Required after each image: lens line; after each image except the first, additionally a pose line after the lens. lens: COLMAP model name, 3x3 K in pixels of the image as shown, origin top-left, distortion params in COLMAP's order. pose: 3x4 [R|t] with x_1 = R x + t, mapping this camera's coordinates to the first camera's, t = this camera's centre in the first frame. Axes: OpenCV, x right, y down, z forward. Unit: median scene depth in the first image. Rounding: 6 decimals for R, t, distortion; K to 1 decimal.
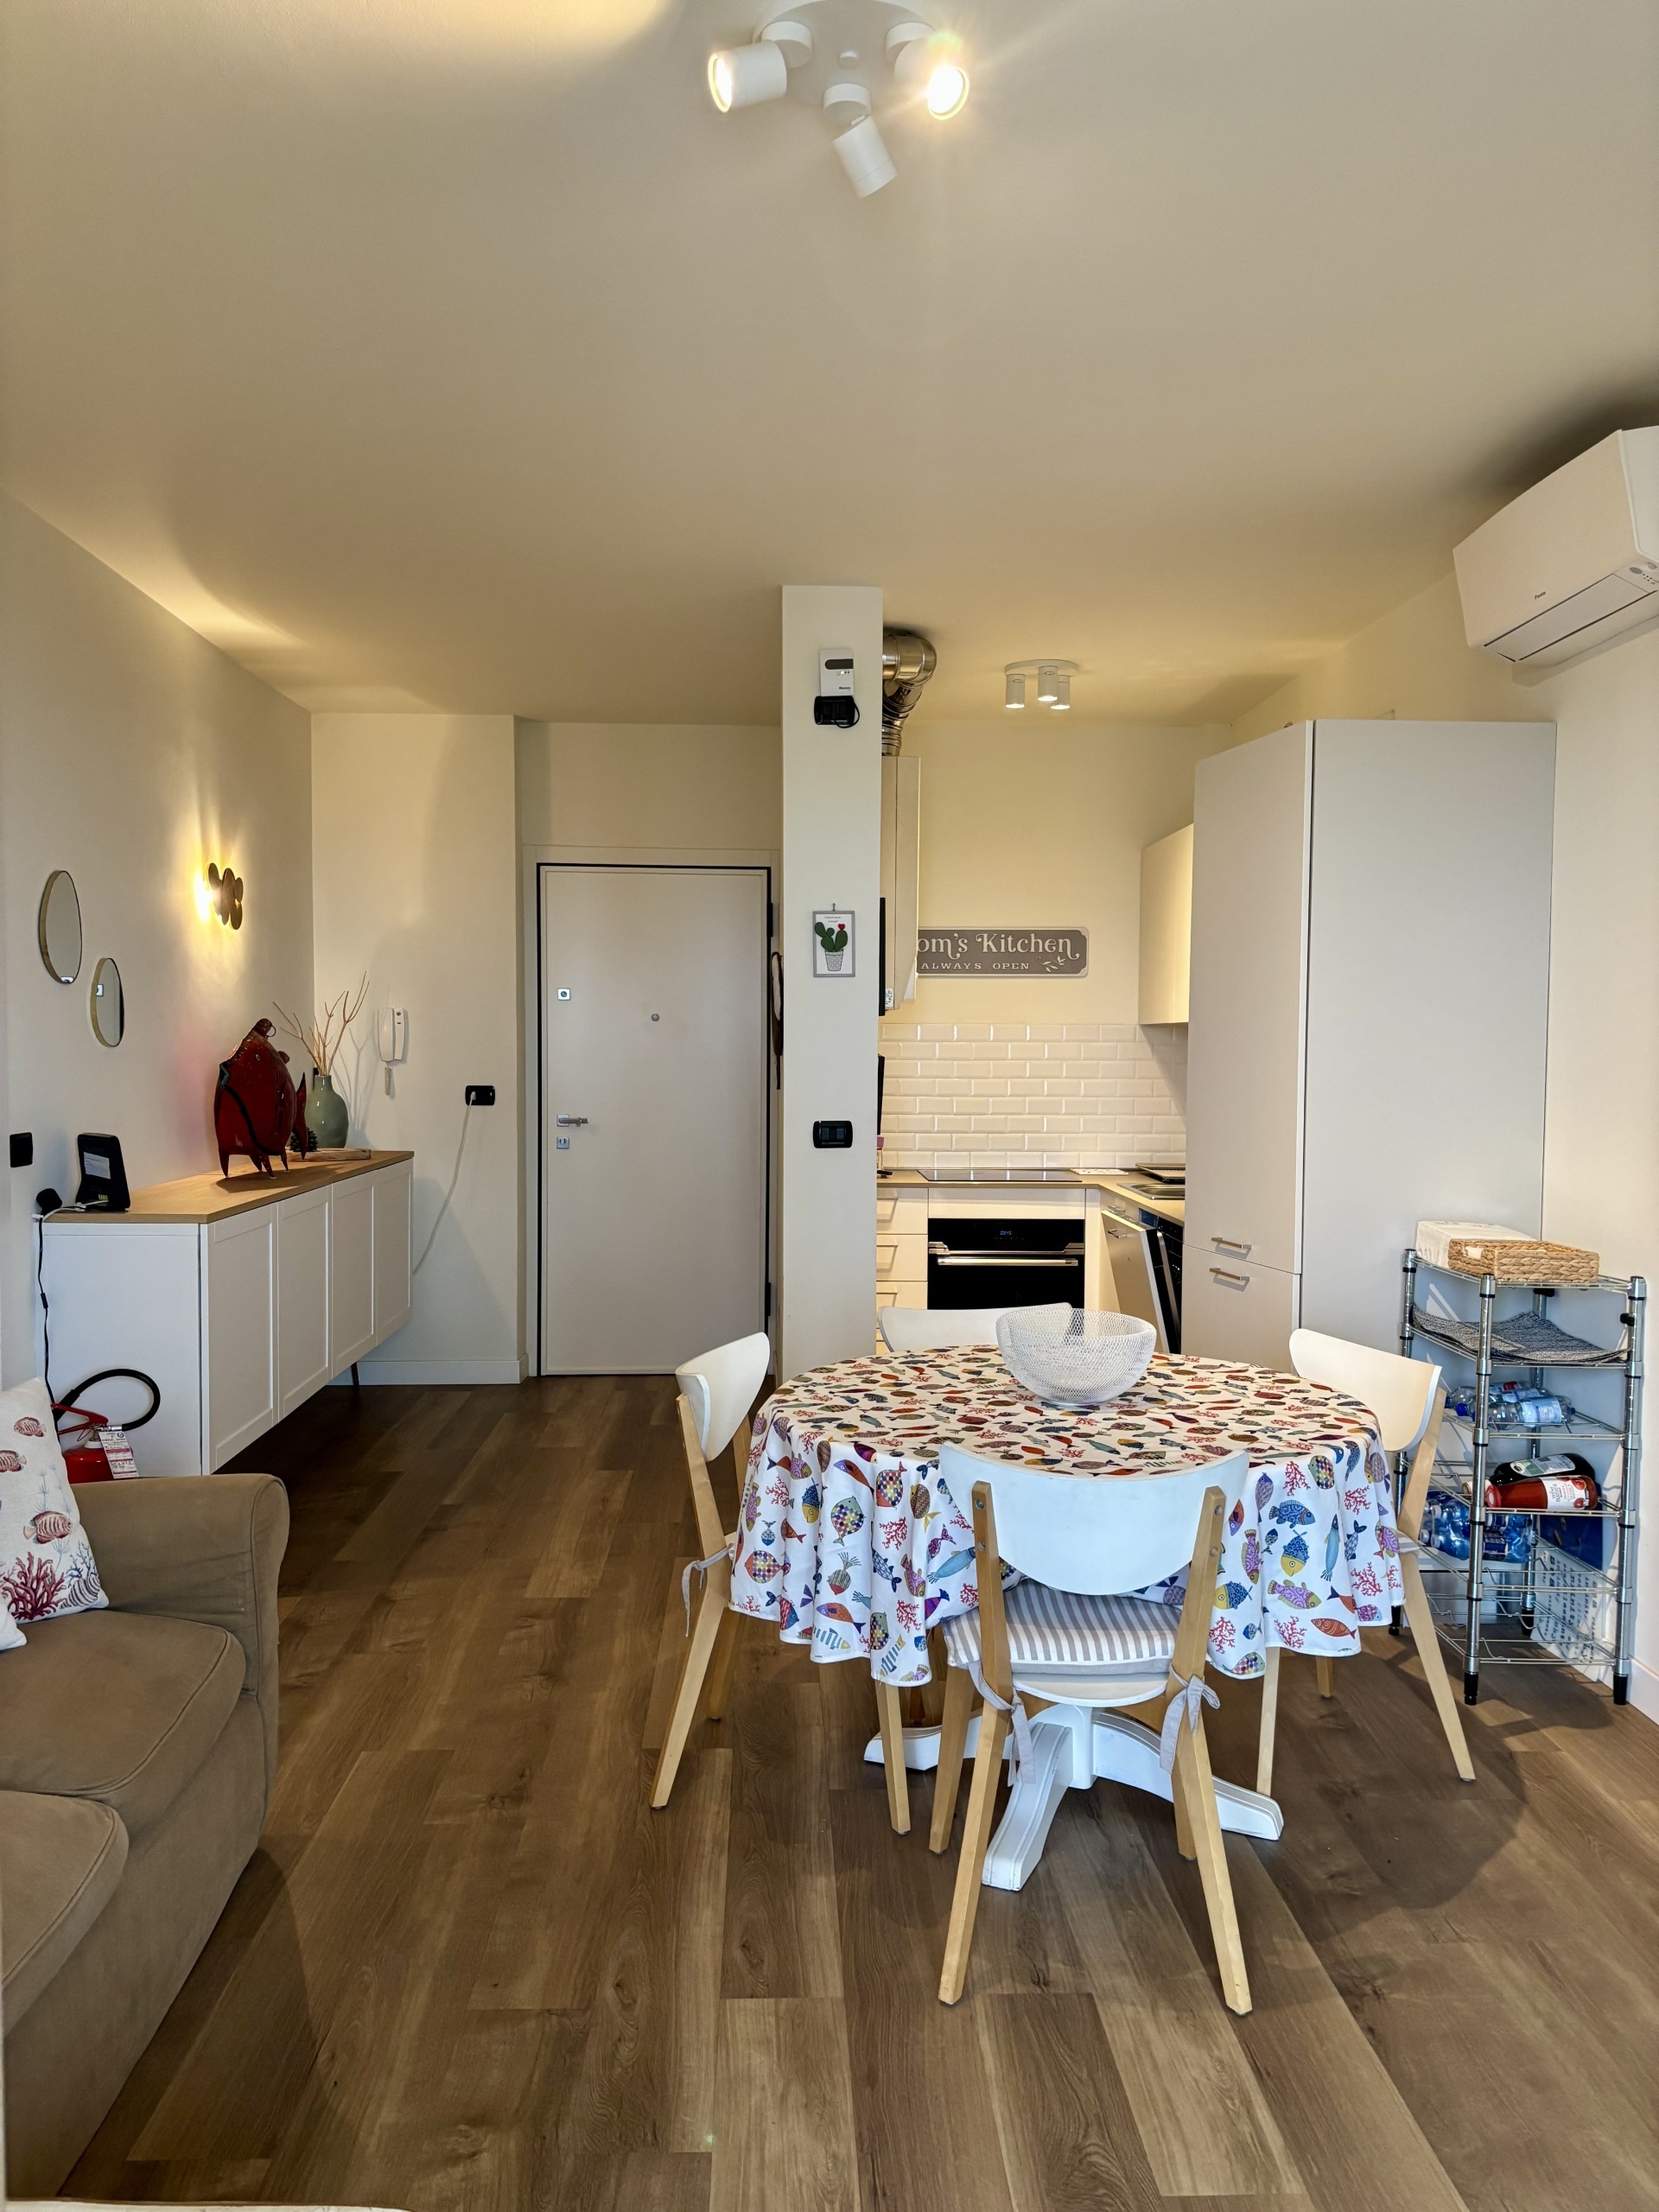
lens RADIAL K [[1695.3, 0, 829.7], [0, 1695.3, 1122.7], [0, 0, 1]] dist [0.071418, -0.065725]
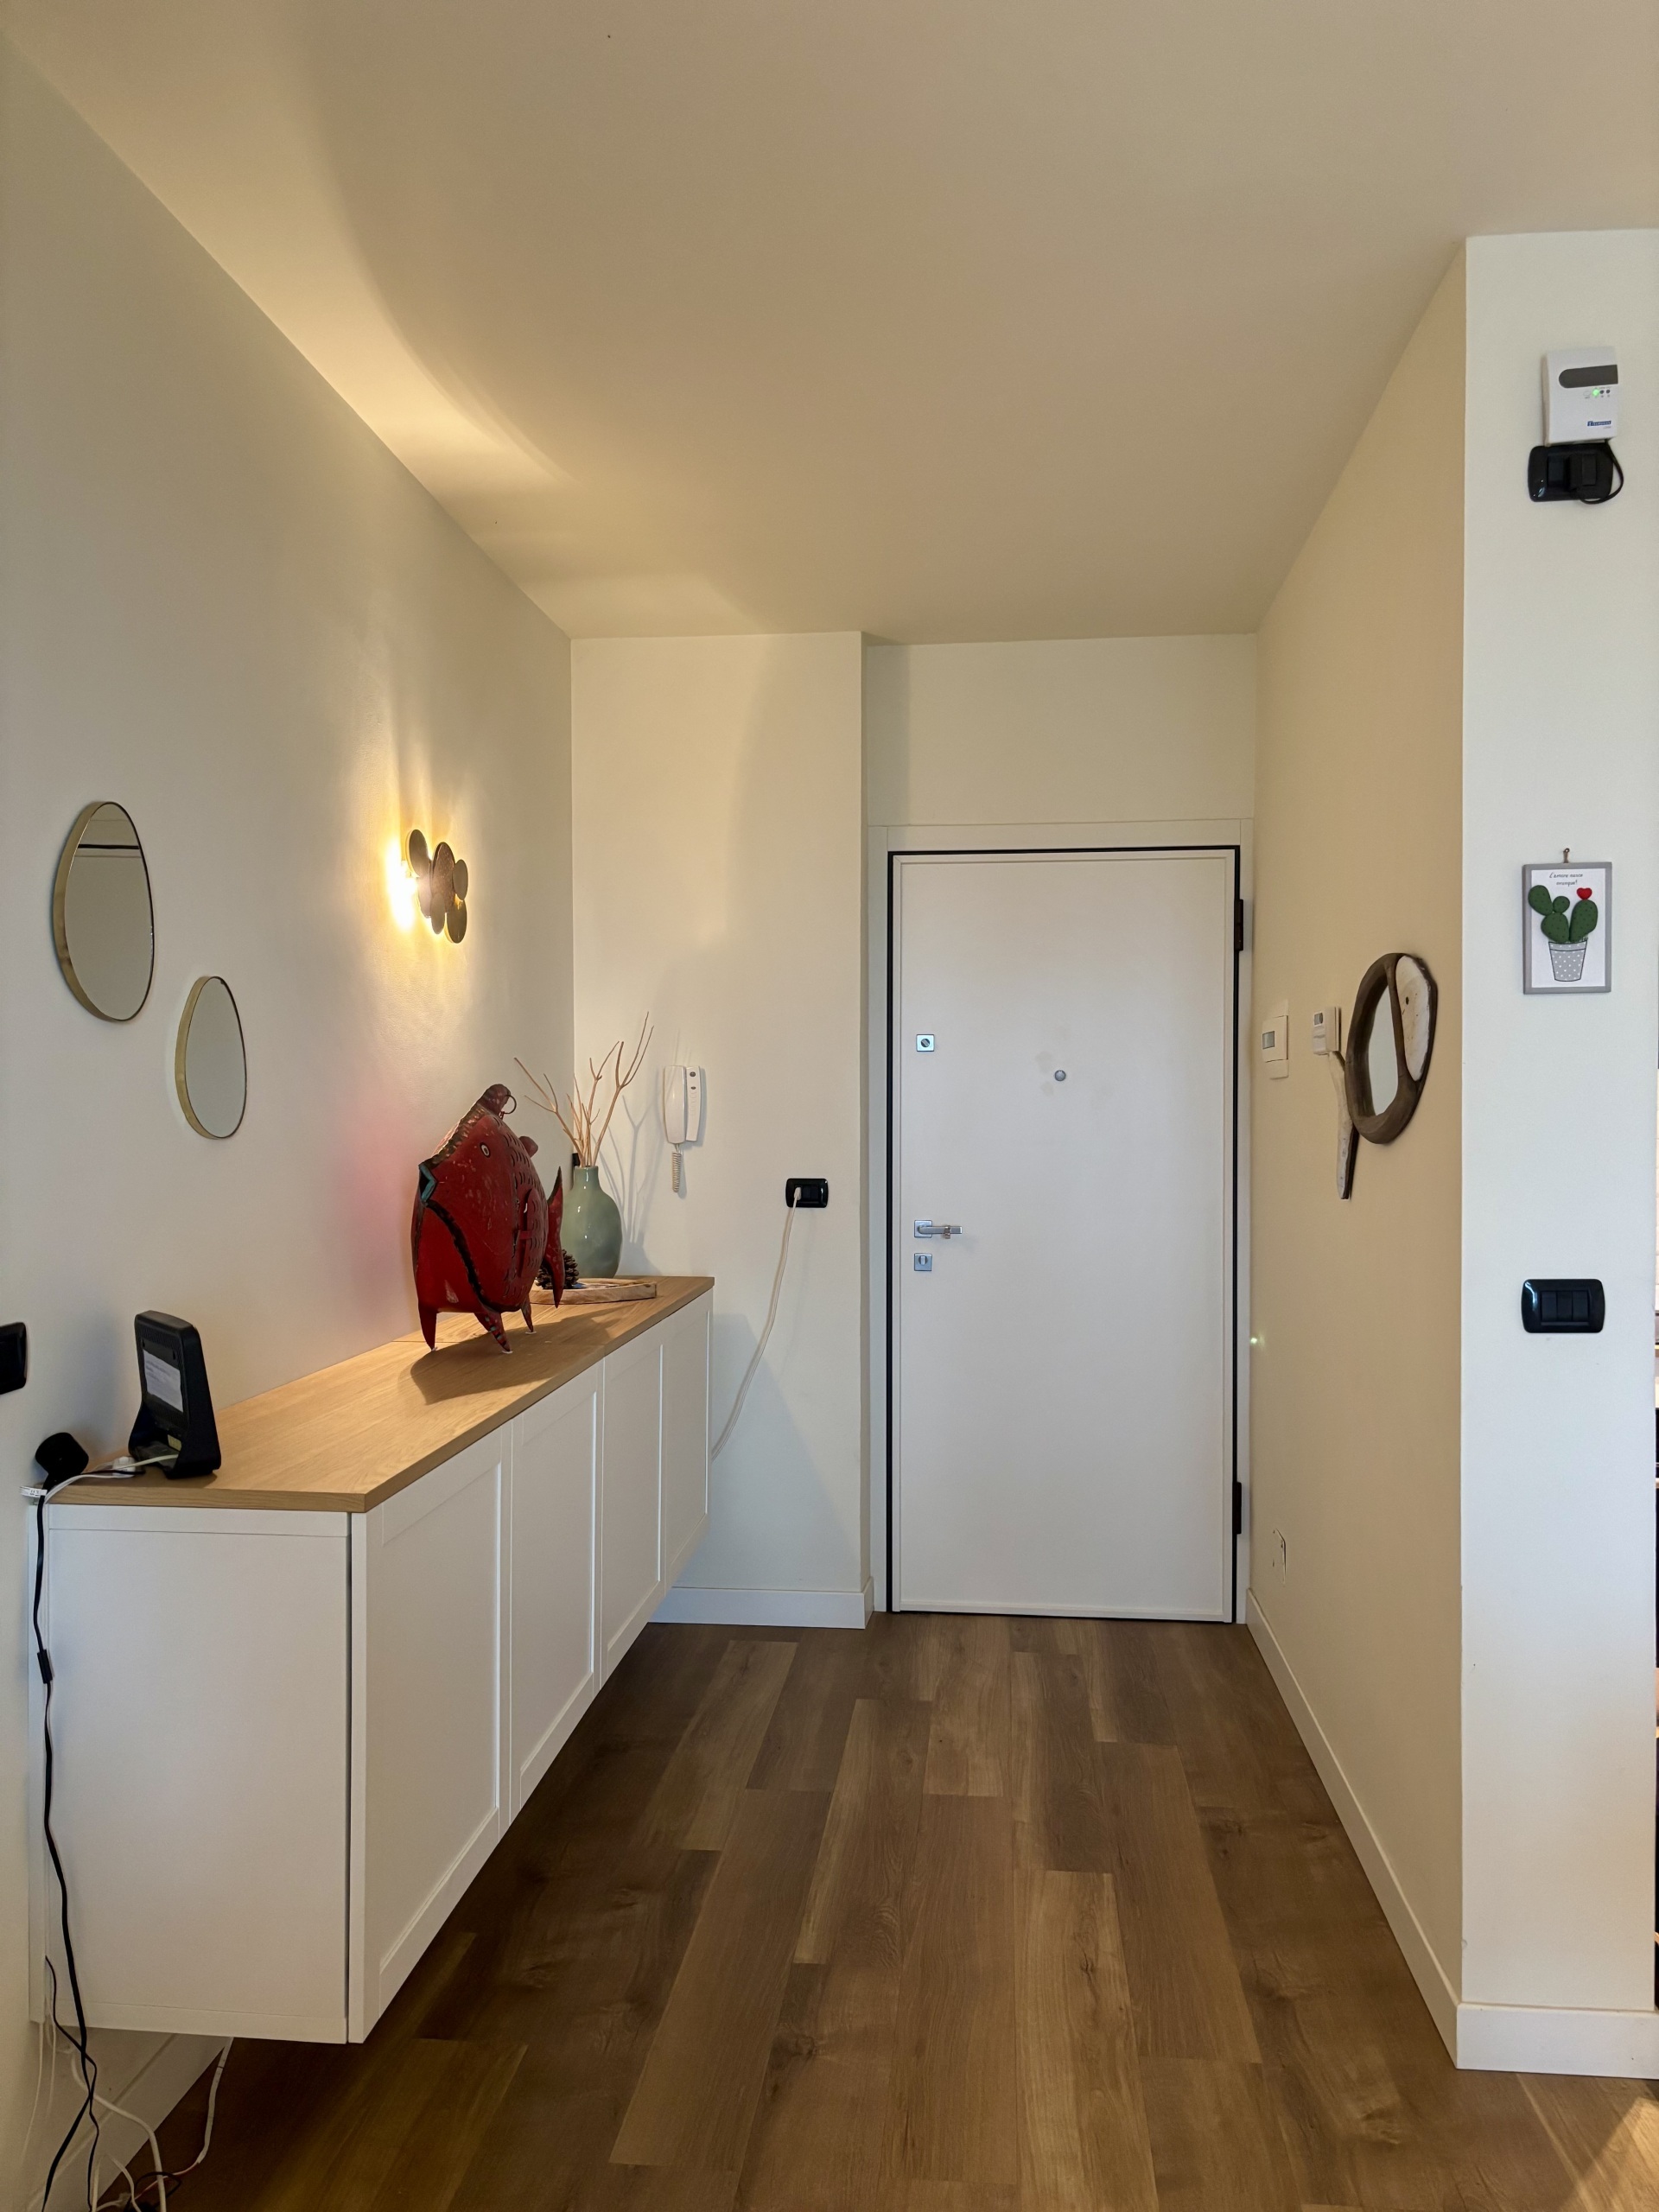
lens RADIAL K [[1695.3, 0, 835.2], [0, 1695.3, 1112.1], [0, 0, 1]] dist [0.071418, -0.065725]
pose [[0.990796, -0.005308, -0.135260, -0.126773], [-0.000094, 0.999204, -0.039904, -0.026268], [0.135364, 0.039549, 0.990006, 0.407134]]
